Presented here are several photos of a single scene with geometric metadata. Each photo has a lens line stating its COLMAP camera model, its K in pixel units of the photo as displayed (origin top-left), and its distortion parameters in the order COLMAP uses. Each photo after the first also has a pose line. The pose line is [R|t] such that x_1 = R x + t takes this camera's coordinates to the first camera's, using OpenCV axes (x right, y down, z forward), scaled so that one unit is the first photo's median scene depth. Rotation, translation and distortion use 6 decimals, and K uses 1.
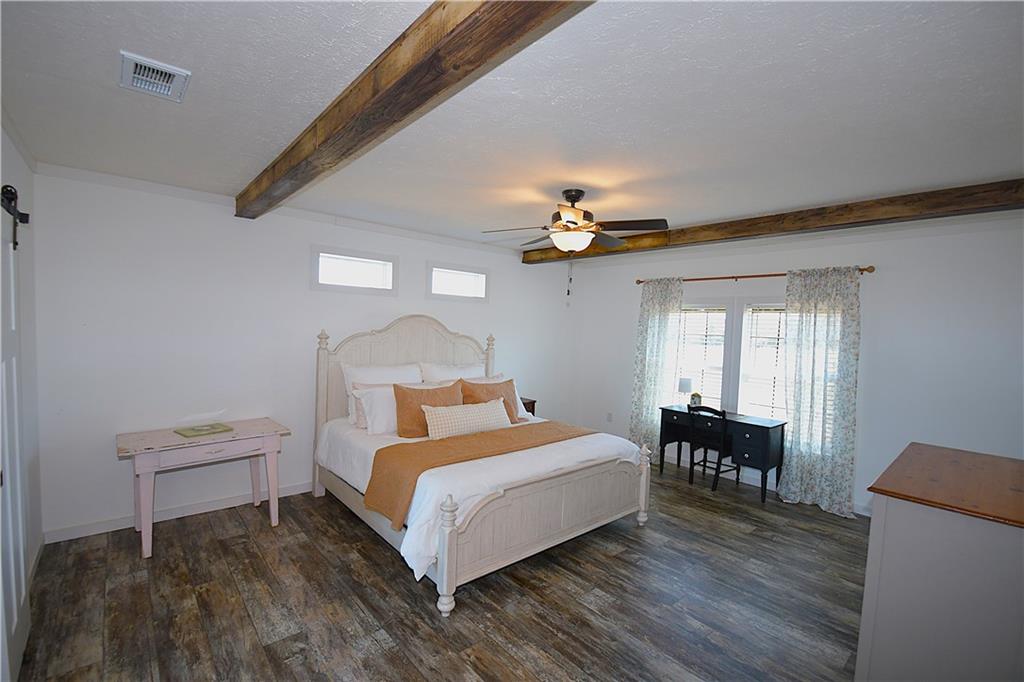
lens RADIAL K [[462.0, 0, 512.0], [0, 462.0, 341.0], [0, 0, 1]] dist [-0.000226, 0.000189]
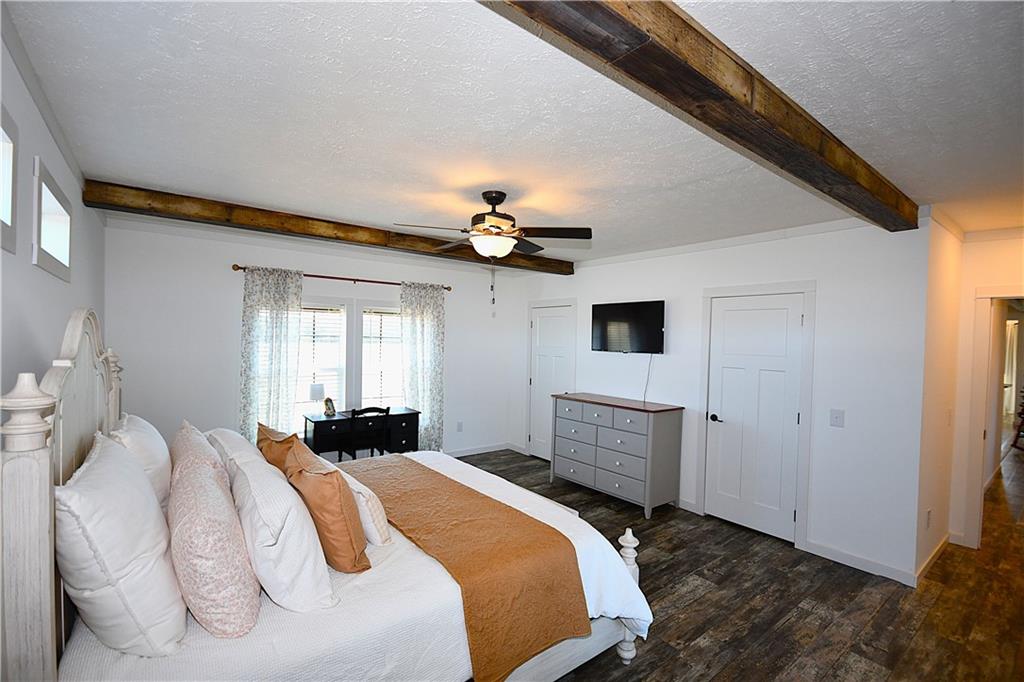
lens RADIAL K [[450.8, 0, 507.1], [0, 450.8, 347.4], [0, 0, 1]] dist [-0.000332, -0.008664]
pose [[0.054628, -0.059113, 0.996755, -0.788450], [0.009258, 0.998233, 0.058693, -0.065679], [-0.998464, 0.006022, 0.055079, 0.925232]]
